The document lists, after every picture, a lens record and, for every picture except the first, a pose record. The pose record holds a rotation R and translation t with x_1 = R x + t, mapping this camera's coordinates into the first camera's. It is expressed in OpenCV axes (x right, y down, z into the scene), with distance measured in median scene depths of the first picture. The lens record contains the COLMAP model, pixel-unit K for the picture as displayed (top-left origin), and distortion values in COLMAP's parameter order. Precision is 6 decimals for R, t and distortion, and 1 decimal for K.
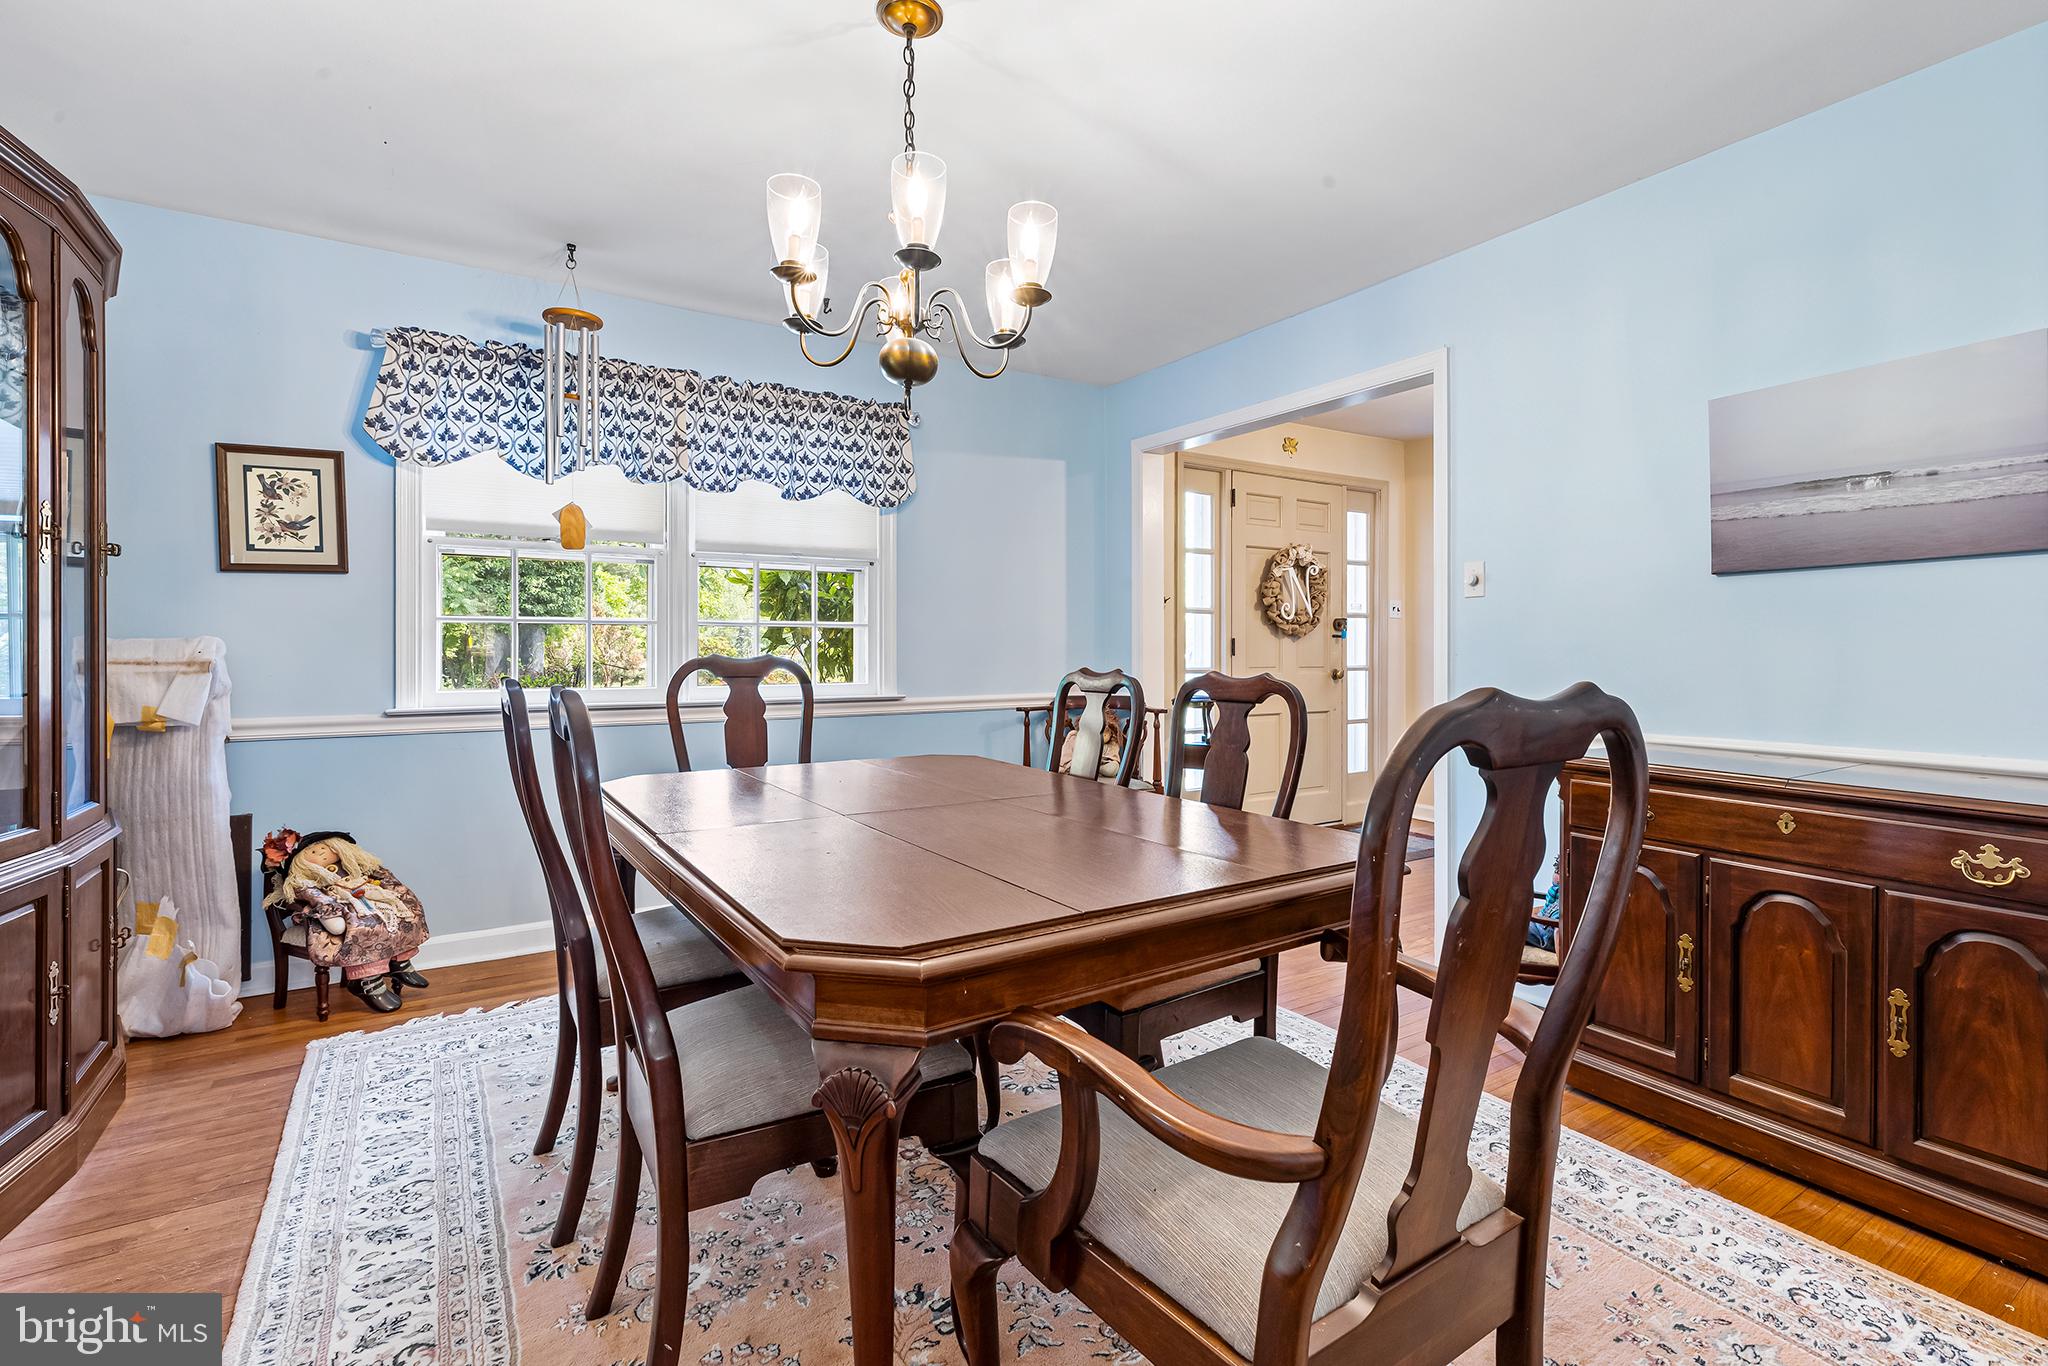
lens RADIAL K [[925.0, 0, 1031.6], [0, 925.0, 645.7], [0, 0, 1]] dist [0.009179, -0.000434]
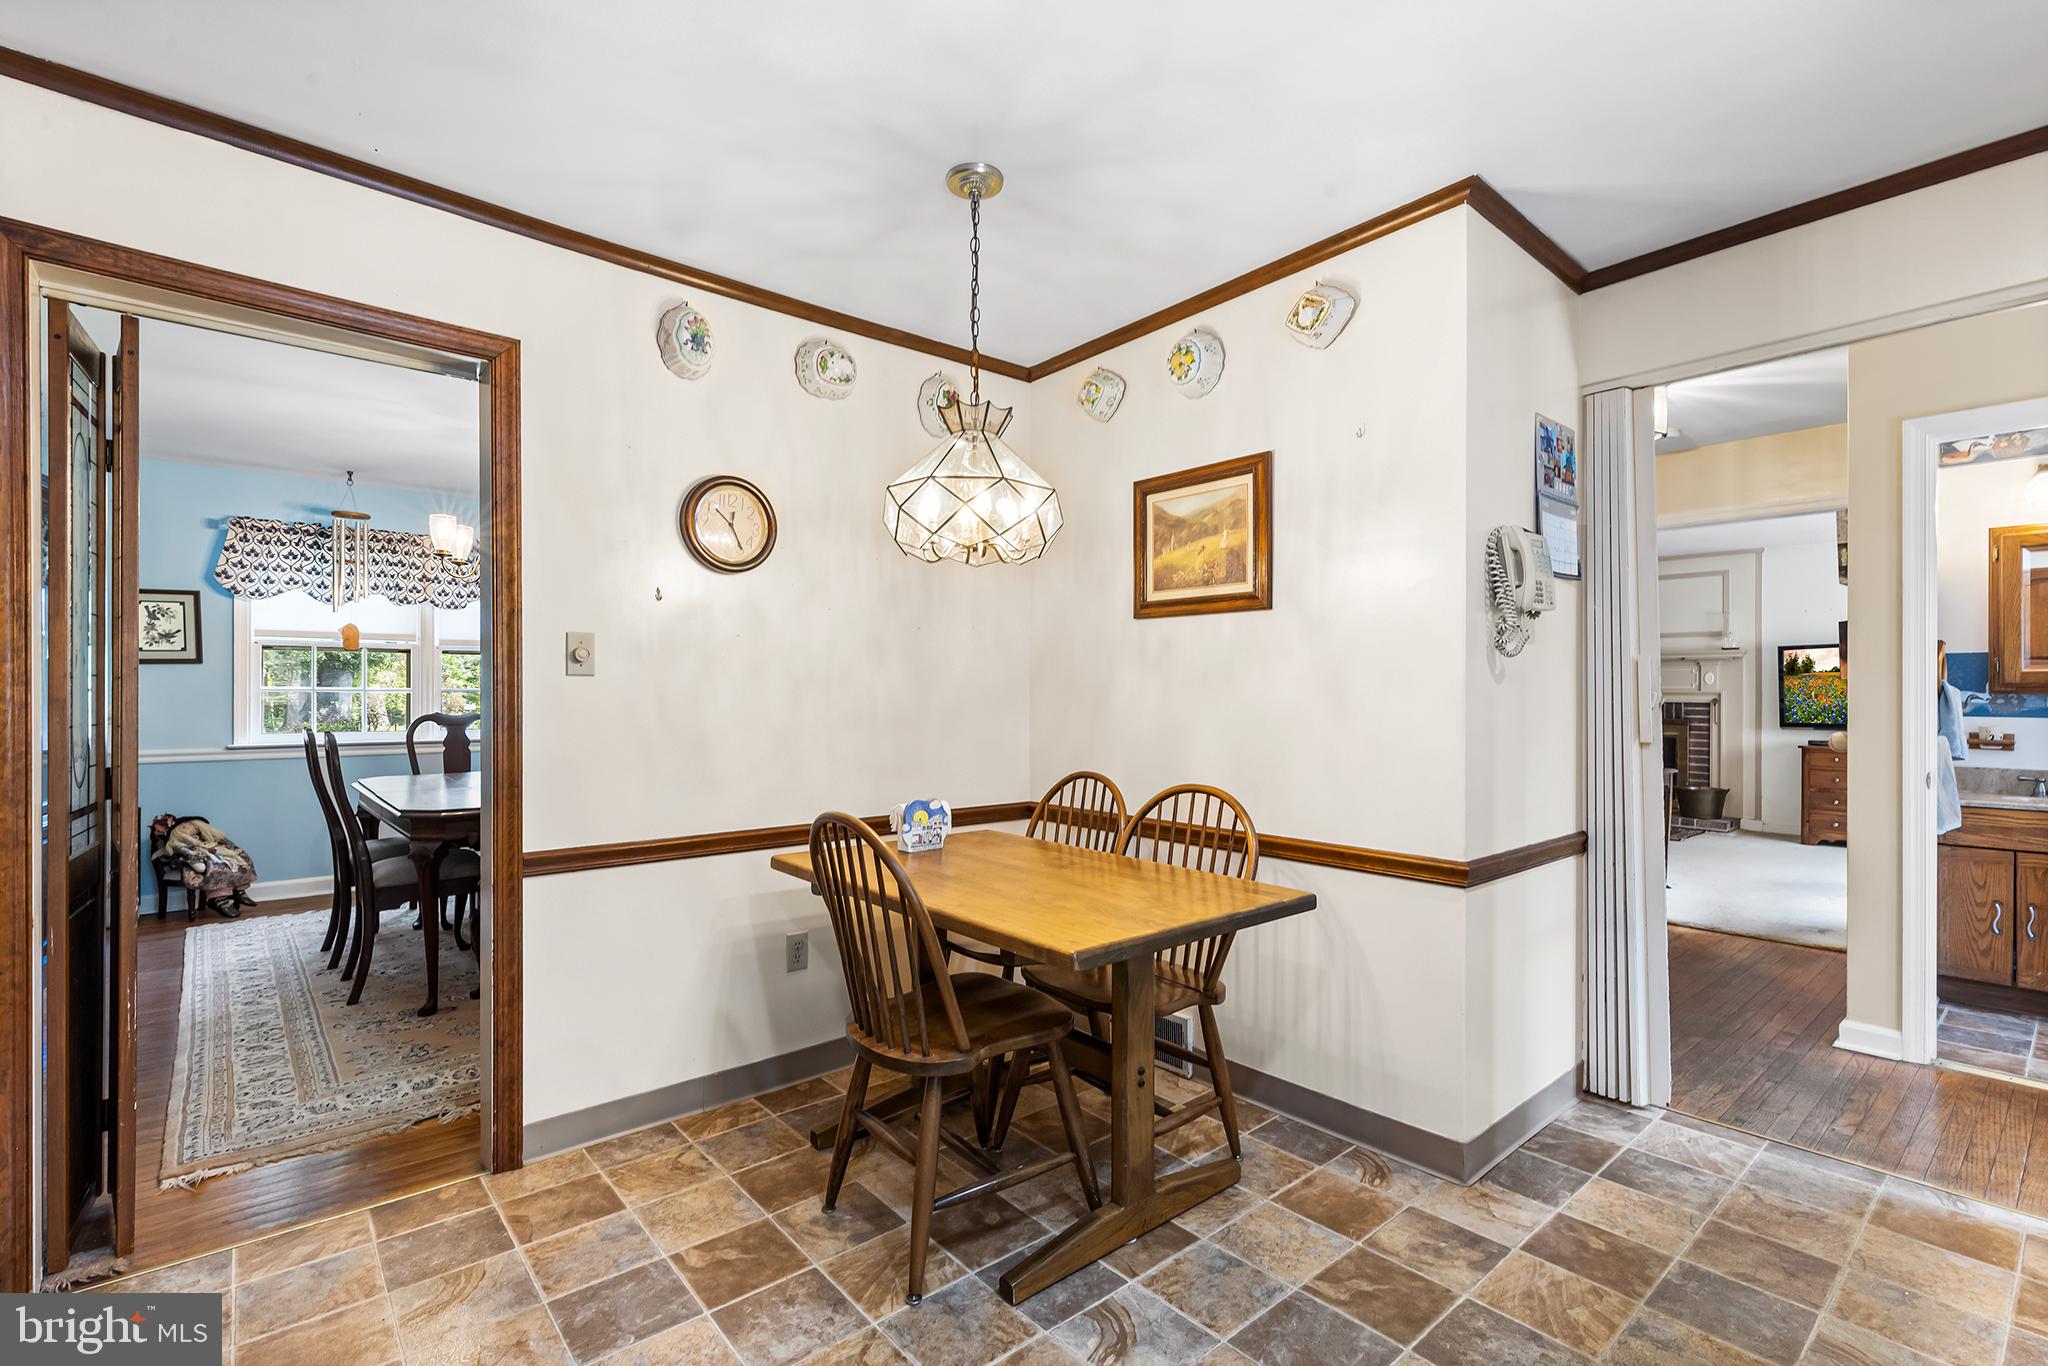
lens RADIAL K [[925.0, 0, 1026.8], [0, 925.0, 687.4], [0, 0, 1]] dist [0.009179, -0.000434]
pose [[0.990055, 0.003813, 0.140626, 0.499119], [-0.004323, 0.999985, 0.003321, -0.047658], [-0.140611, -0.003896, 0.990057, -0.871943]]
